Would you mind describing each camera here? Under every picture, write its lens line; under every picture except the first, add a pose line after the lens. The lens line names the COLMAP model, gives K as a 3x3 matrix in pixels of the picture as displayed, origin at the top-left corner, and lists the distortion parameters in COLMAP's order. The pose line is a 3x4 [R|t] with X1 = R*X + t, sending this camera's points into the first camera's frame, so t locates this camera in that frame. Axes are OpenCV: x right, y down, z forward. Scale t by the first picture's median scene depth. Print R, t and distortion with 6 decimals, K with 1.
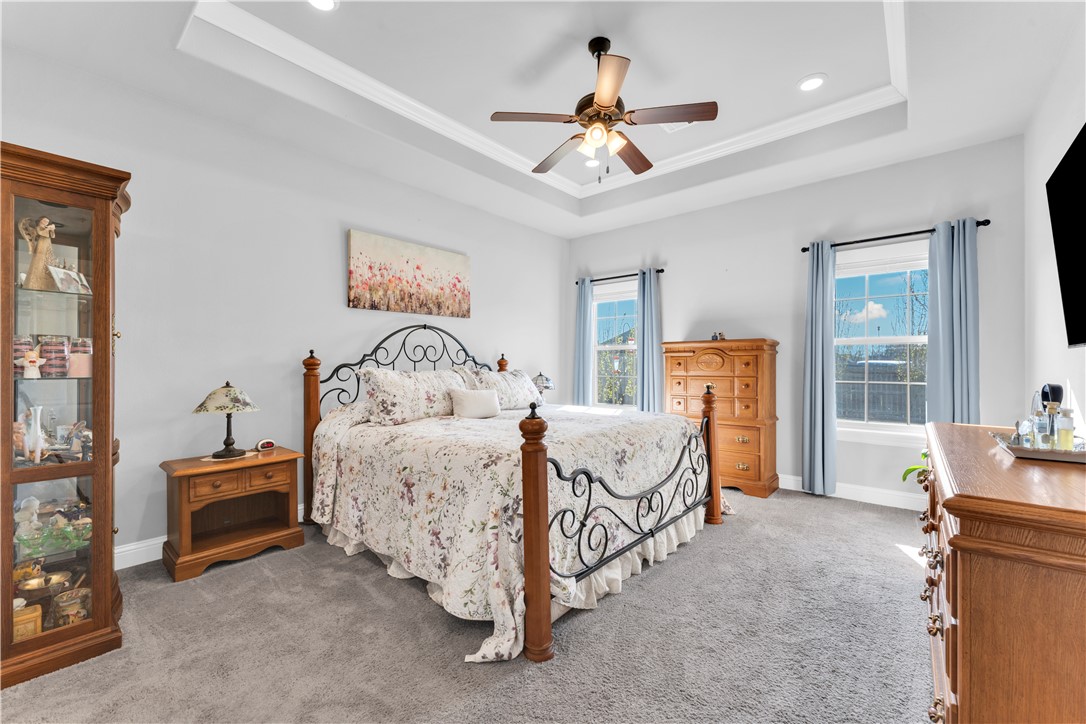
lens RADIAL K [[437.8, 0, 540.1], [0, 437.8, 363.8], [0, 0, 1]] dist [0.001390, -0.000008]
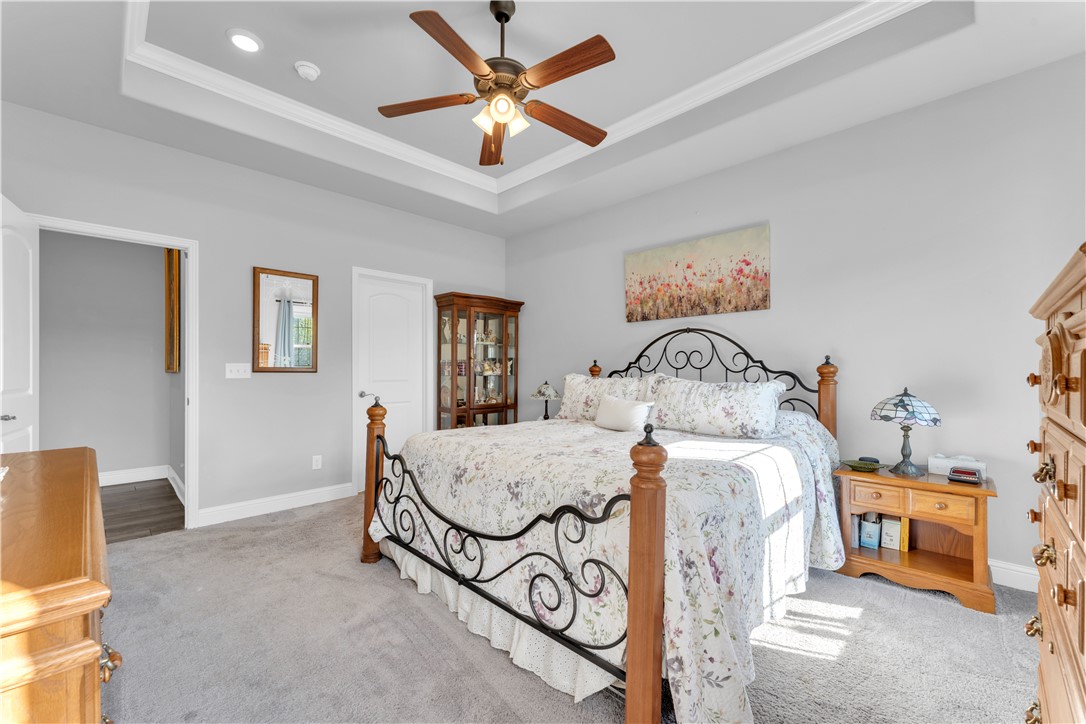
lens RADIAL K [[437.8, 0, 540.1], [0, 437.8, 363.8], [0, 0, 1]] dist [0.001390, -0.000008]
pose [[-0.071362, -0.011888, -0.997380, 0.694984], [-0.001470, 0.999929, -0.011814, -0.003701], [0.997449, 0.000623, -0.071374, 0.790832]]
